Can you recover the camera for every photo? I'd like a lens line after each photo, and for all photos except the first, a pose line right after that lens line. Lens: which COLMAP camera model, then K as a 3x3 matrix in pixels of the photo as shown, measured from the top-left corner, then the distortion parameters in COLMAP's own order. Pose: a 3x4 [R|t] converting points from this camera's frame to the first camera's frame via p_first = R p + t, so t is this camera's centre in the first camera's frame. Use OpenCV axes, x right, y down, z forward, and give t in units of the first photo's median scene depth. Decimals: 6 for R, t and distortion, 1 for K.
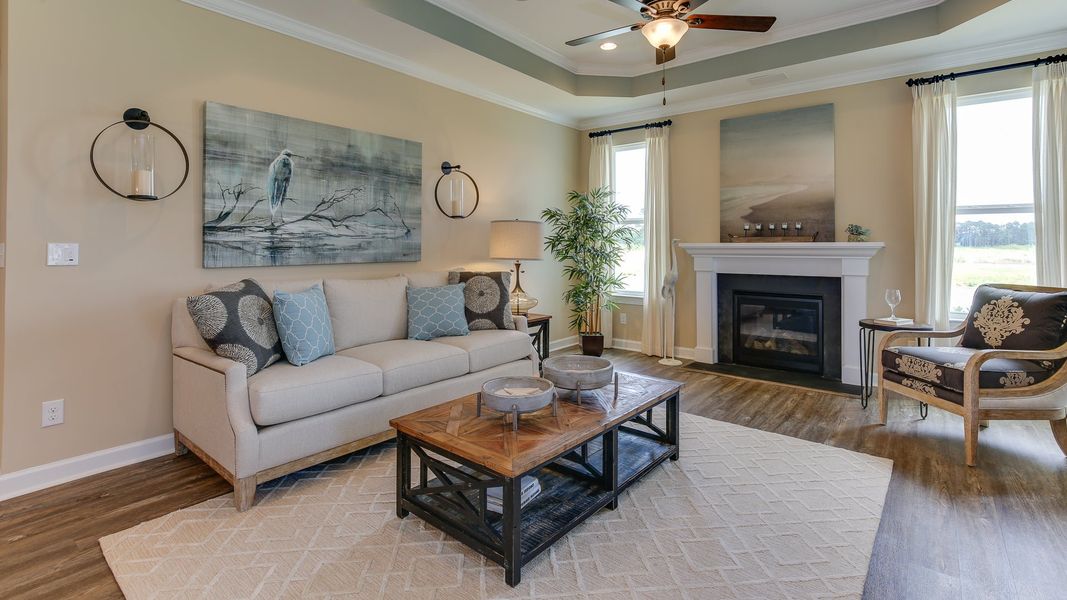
lens RADIAL K [[514.9, 0, 523.3], [0, 514.9, 239.1], [0, 0, 1]] dist [-0.016971, 0.009455]
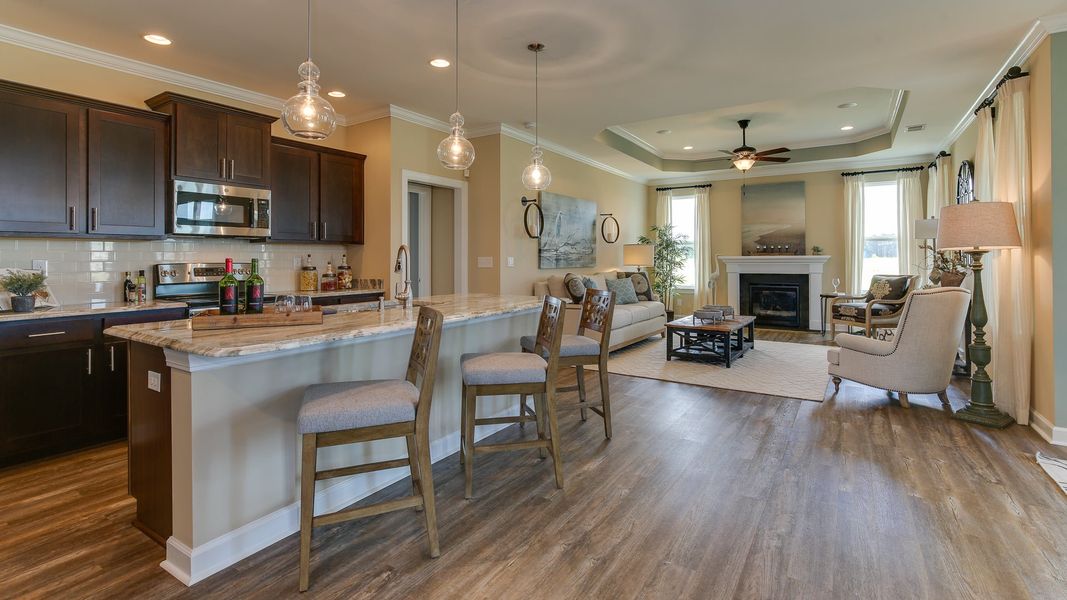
lens RADIAL K [[527.8, 0, 522.8], [0, 527.8, 253.5], [0, 0, 1]] dist [-0.018278, 0.011596]
pose [[0.993649, -0.003016, 0.112484, -0.763584], [0.002806, 0.999994, 0.002025, -0.010030], [-0.112490, -0.001697, 0.993651, -0.953938]]
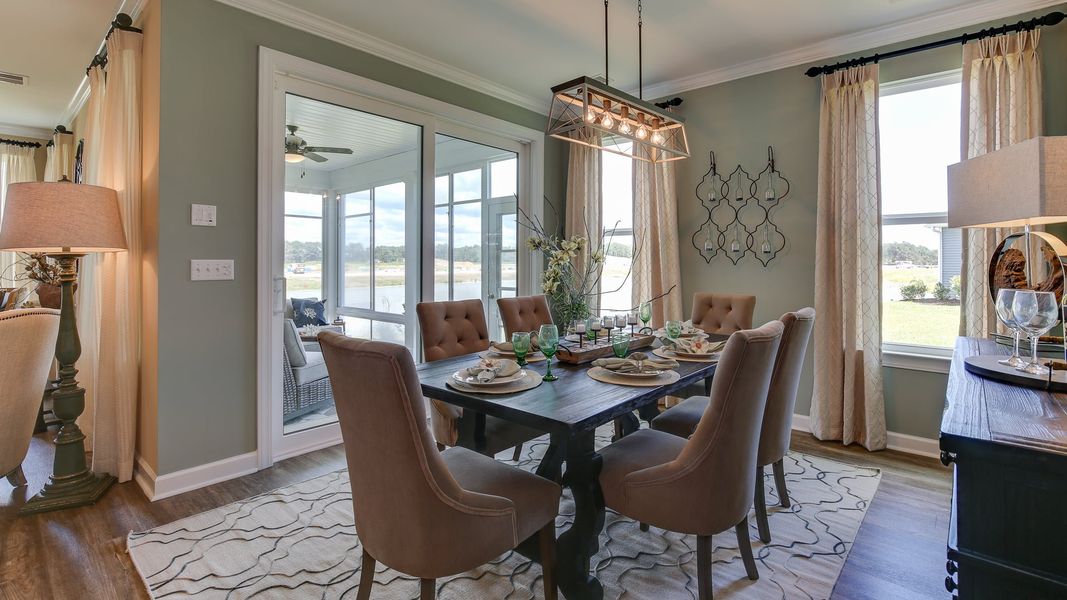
lens RADIAL K [[527.8, 0, 522.8], [0, 527.8, 253.5], [0, 0, 1]] dist [-0.018278, 0.011596]
pose [[0.112801, 0.012601, 0.993538, -0.358374], [-0.008232, 0.999897, -0.011747, -0.007548], [-0.993583, -0.006853, 0.112894, -0.701063]]
